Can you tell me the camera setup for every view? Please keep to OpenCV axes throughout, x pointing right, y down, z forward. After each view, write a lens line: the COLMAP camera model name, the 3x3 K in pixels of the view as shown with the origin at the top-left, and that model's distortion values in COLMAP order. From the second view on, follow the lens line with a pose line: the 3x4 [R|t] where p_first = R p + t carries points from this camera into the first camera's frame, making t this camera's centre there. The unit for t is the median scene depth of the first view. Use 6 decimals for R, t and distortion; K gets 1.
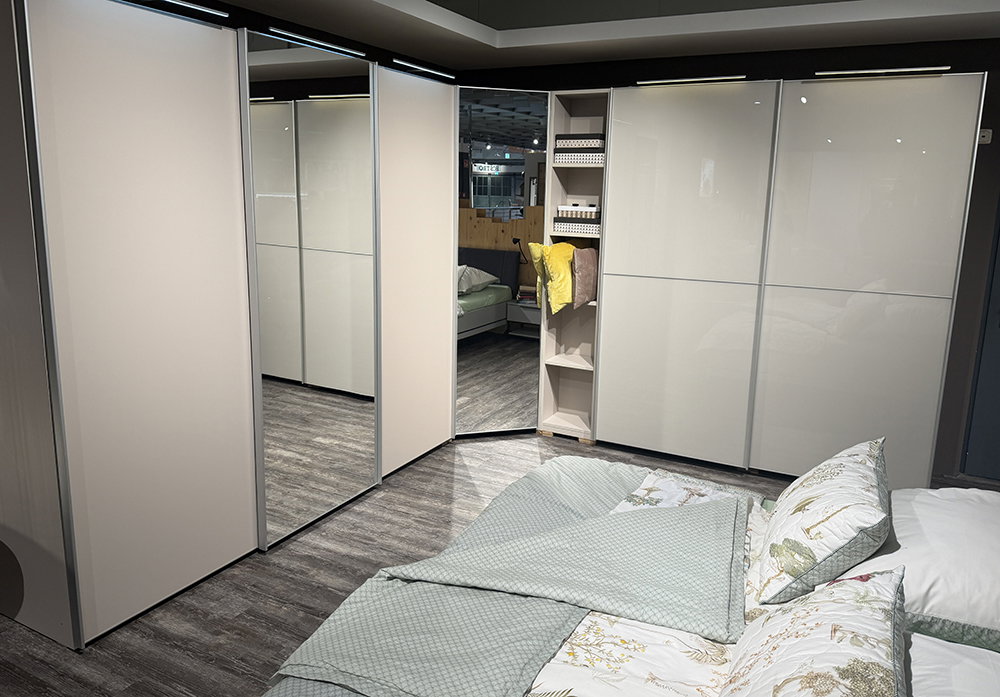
lens RADIAL K [[708.7, 0, 536.0], [0, 708.7, 321.5], [0, 0, 1]] dist [0.025940, -0.067530]
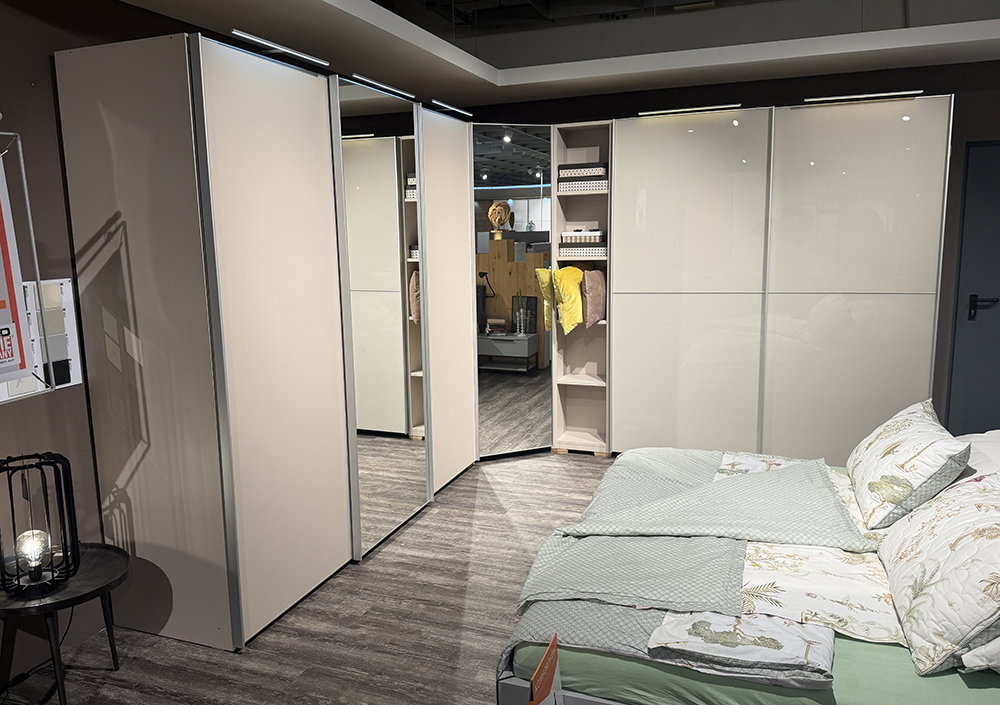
lens RADIAL K [[749.6, 0, 500.0], [0, 749.6, 352.5], [0, 0, 1]] dist [0.002697, -0.049470]
pose [[0.994319, -0.062618, 0.086071, -0.176943], [0.064644, 0.997688, -0.020952, 0.034385], [-0.084560, 0.026397, 0.996069, -0.101895]]
